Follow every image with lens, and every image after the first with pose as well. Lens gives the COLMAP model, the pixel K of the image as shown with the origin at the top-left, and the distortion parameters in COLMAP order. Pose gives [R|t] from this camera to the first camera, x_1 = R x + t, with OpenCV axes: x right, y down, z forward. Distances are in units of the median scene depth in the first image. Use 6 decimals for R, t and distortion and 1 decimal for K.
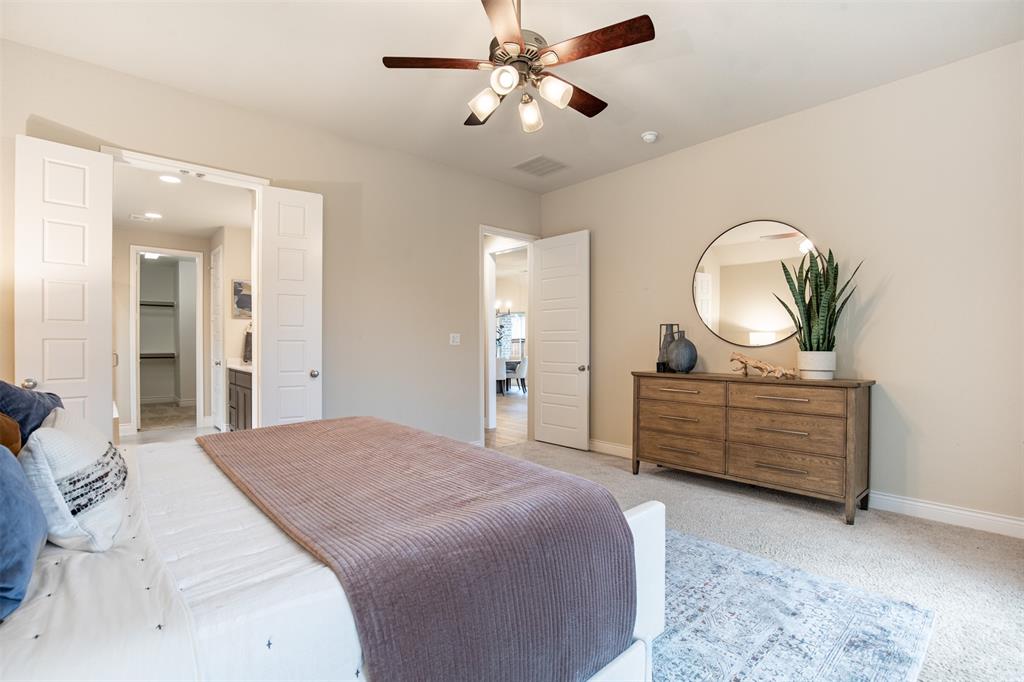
lens RADIAL K [[469.6, 0, 507.0], [0, 469.6, 345.6], [0, 0, 1]] dist [-0.028003, 0.000250]
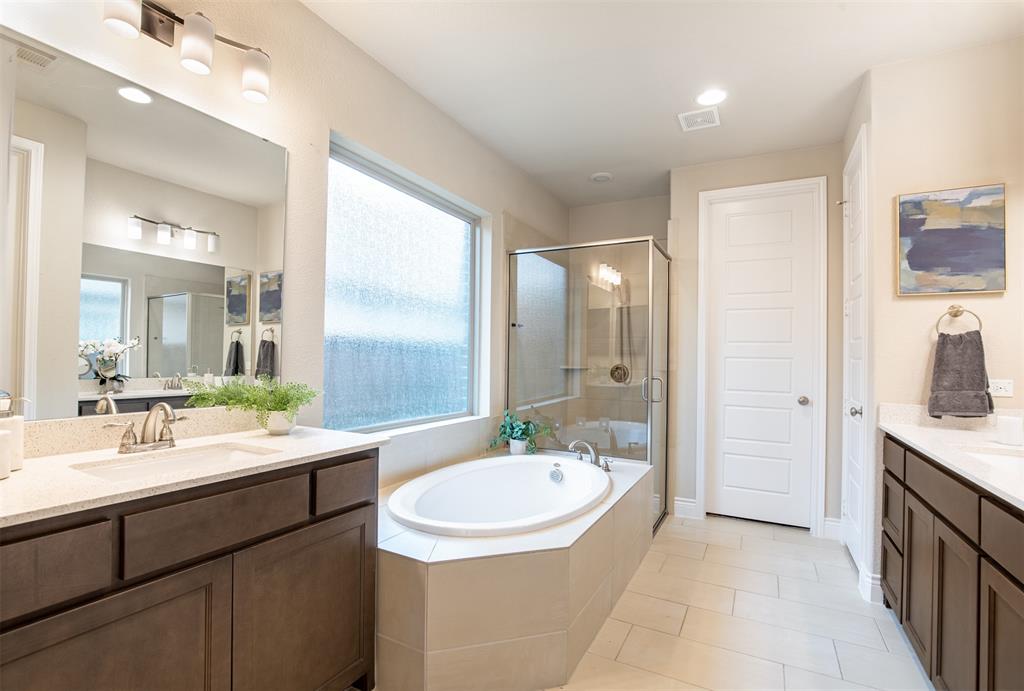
lens RADIAL K [[474.4, 0, 513.3], [0, 474.4, 350.8], [0, 0, 1]] dist [-0.024495, -0.000519]
pose [[0.352997, -0.007863, -0.935592, -0.343808], [-0.022790, 0.999596, -0.017000, -0.002577], [0.935347, 0.027323, 0.352675, 0.572753]]
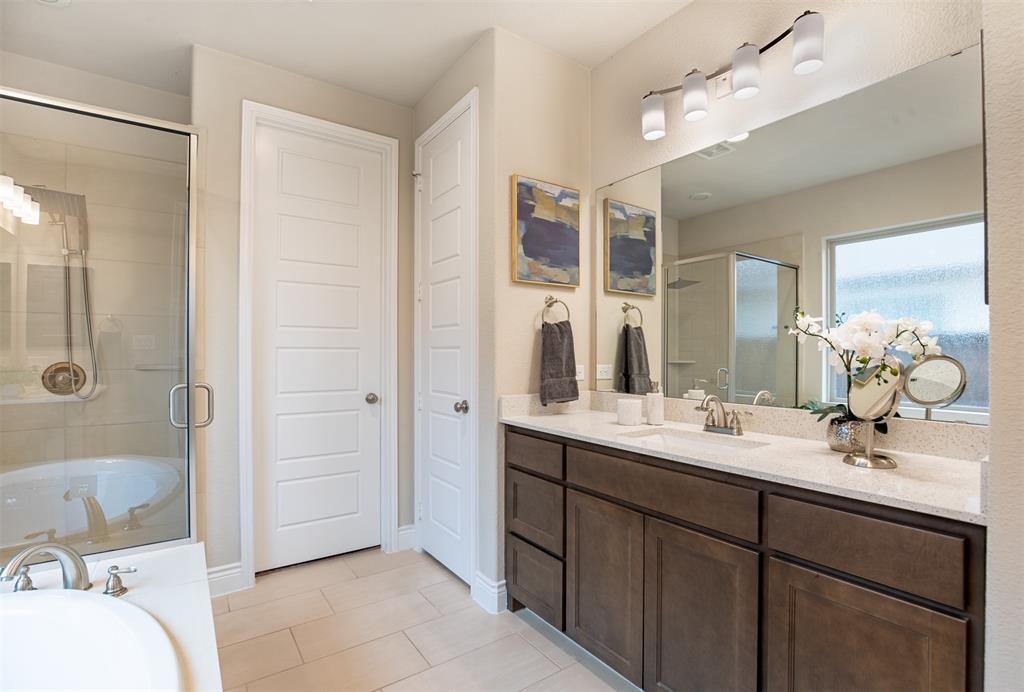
lens RADIAL K [[474.4, 0, 513.3], [0, 474.4, 351.3], [0, 0, 1]] dist [-0.024495, -0.000519]
pose [[0.993925, -0.000820, -0.110056, -0.547083], [-0.000283, 0.999950, -0.010004, -0.003040], [0.110059, 0.009974, 0.993875, 0.634815]]
